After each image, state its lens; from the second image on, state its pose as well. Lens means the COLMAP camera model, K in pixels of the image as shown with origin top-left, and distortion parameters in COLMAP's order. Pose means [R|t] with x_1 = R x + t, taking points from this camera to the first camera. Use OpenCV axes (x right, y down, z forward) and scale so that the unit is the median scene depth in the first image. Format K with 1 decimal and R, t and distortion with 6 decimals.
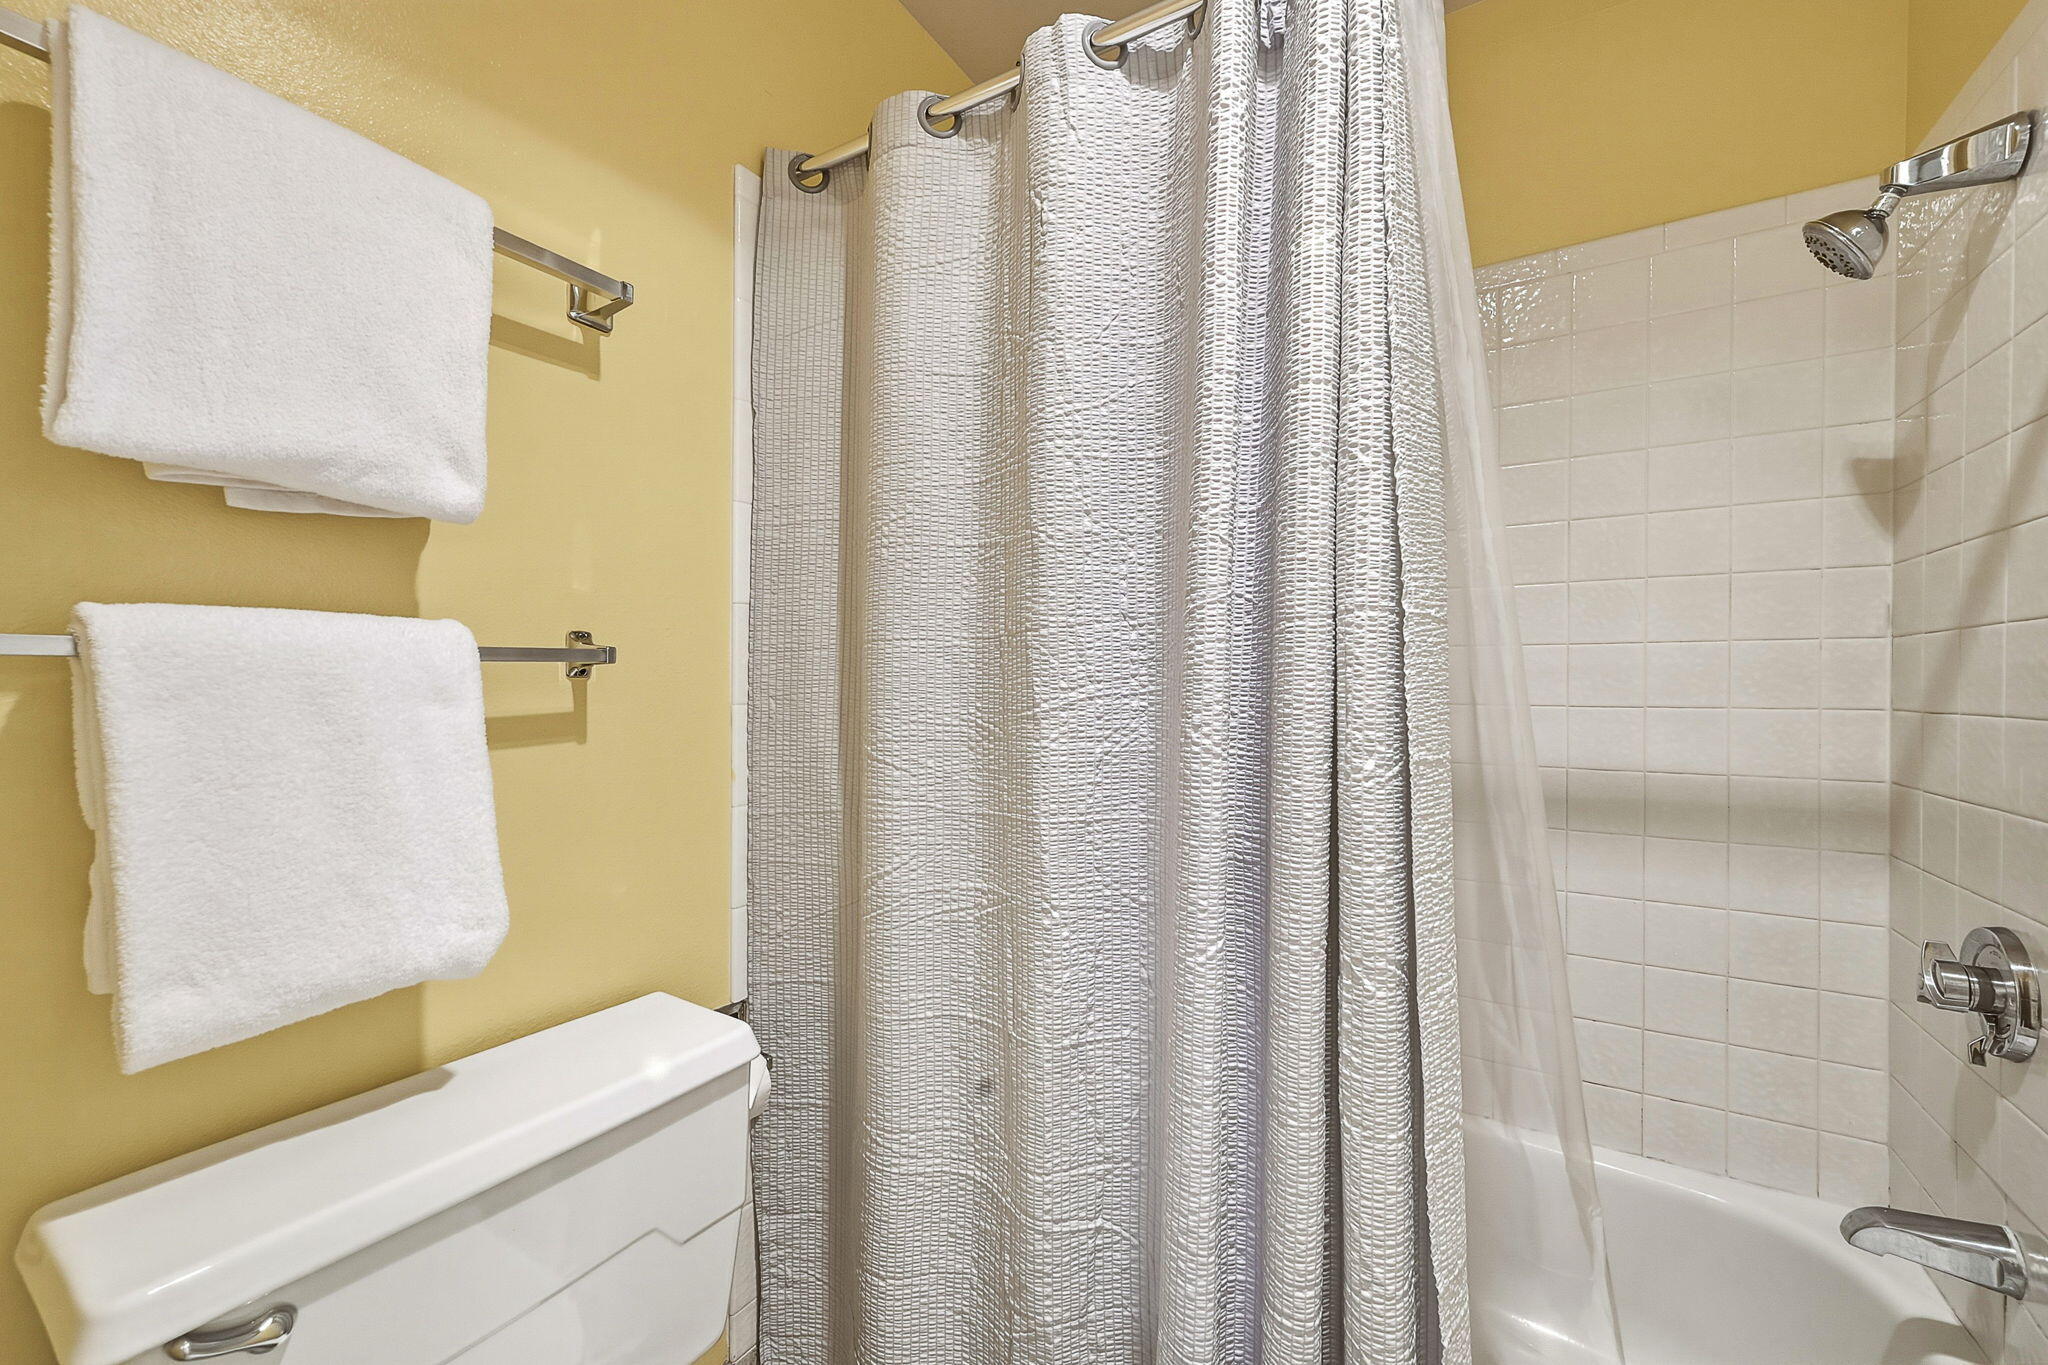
lens RADIAL K [[797.1, 0, 1020.4], [0, 797.1, 685.3], [0, 0, 1]] dist [-0.000874, 0.000023]
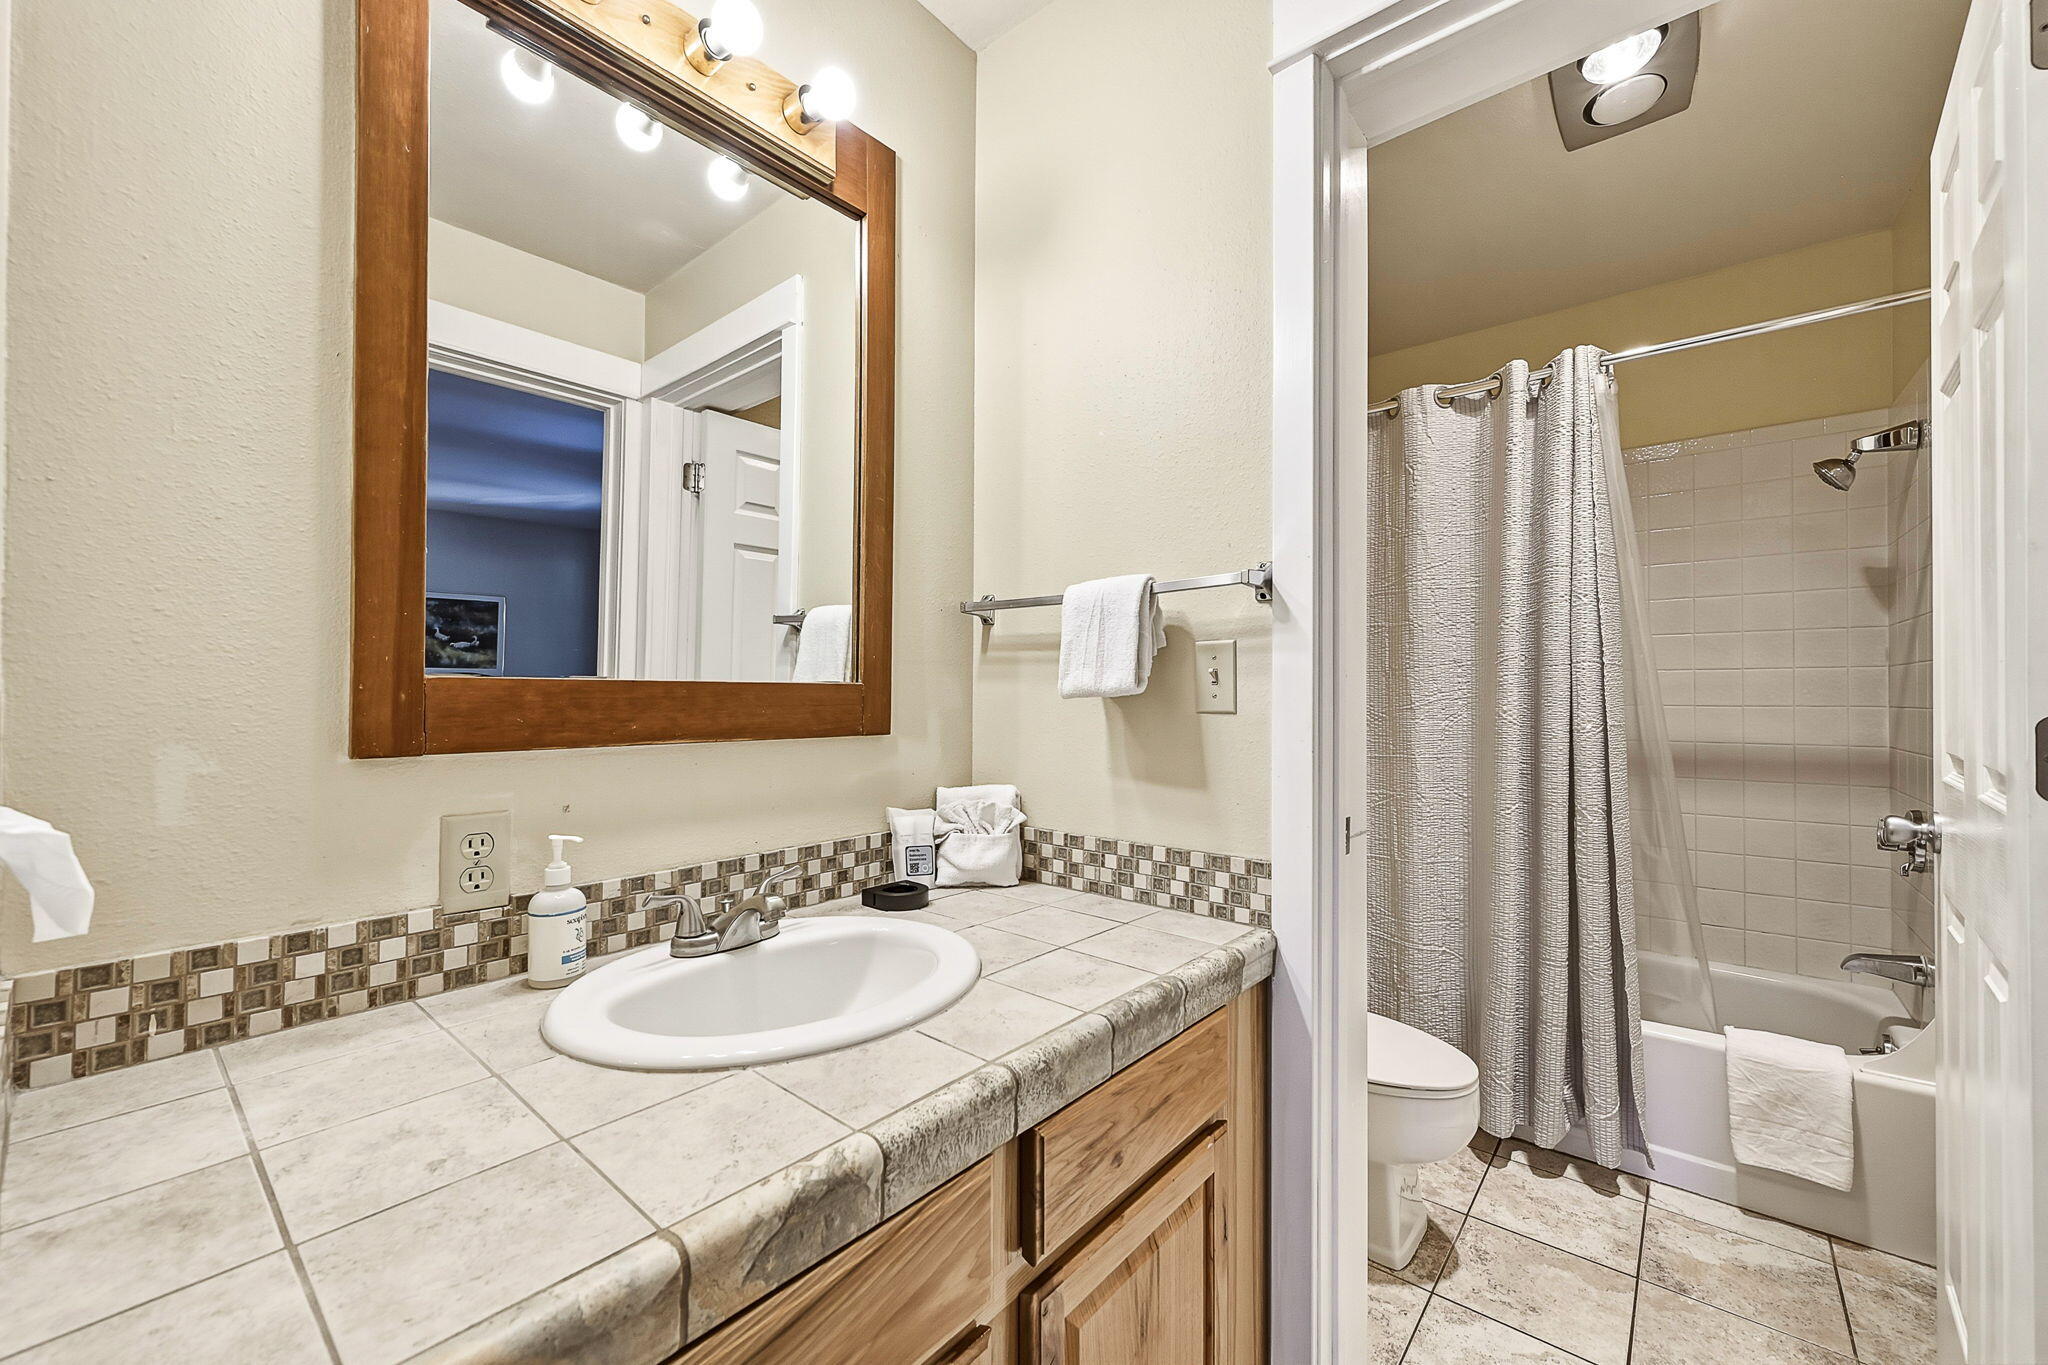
lens RADIAL K [[797.1, 0, 1020.4], [0, 797.1, 685.3], [0, 0, 1]] dist [-0.000874, 0.000023]
pose [[0.989757, -0.006718, -0.142607, -0.864972], [0.005030, 0.999913, -0.012194, -0.003260], [0.142676, 0.011352, 0.989704, -1.535347]]
